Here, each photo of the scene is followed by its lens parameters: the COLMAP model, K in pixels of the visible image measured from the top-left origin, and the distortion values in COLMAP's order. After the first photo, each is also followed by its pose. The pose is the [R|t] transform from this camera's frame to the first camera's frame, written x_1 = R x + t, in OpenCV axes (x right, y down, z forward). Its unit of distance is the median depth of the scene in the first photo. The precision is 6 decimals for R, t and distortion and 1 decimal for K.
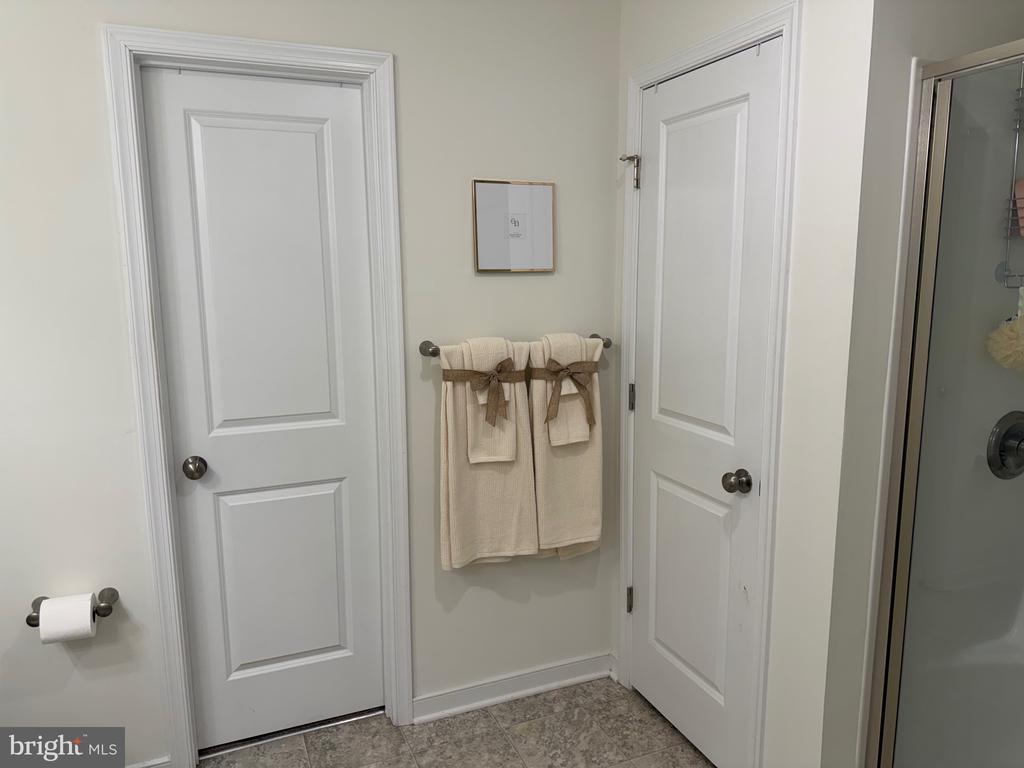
lens RADIAL K [[725.1, 0, 512.0], [0, 725.1, 384.0], [0, 0, 1]] dist [0.041472, -0.049658]
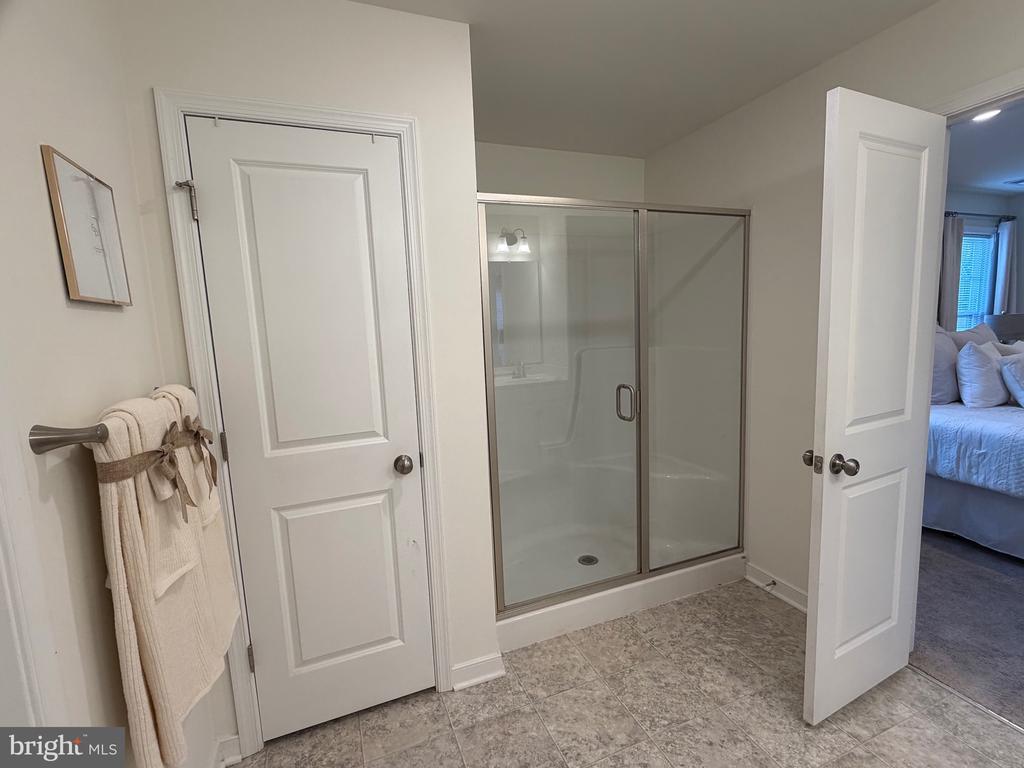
lens RADIAL K [[473.1, 0, 512.0], [0, 473.1, 384.0], [0, 0, 1]] dist [0.001649, -0.000141]
pose [[0.023089, -0.123070, 0.992129, -0.441979], [0.204424, 0.972007, 0.115816, -0.058228], [-0.978610, 0.200141, 0.047601, 0.632189]]
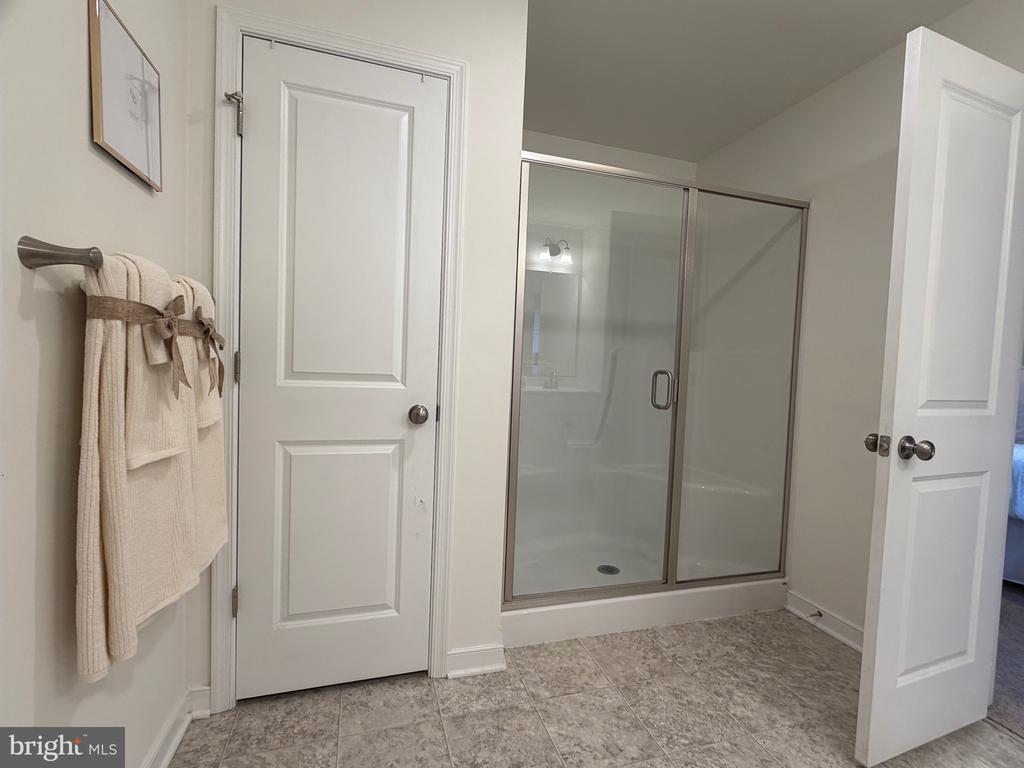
lens RADIAL K [[473.1, 0, 512.0], [0, 473.1, 384.0], [0, 0, 1]] dist [0.001649, -0.000141]
pose [[0.100259, -0.034200, 0.994373, -0.405127], [0.122055, 0.992283, 0.021822, 0.071267], [-0.987447, 0.119180, 0.103660, 0.645144]]
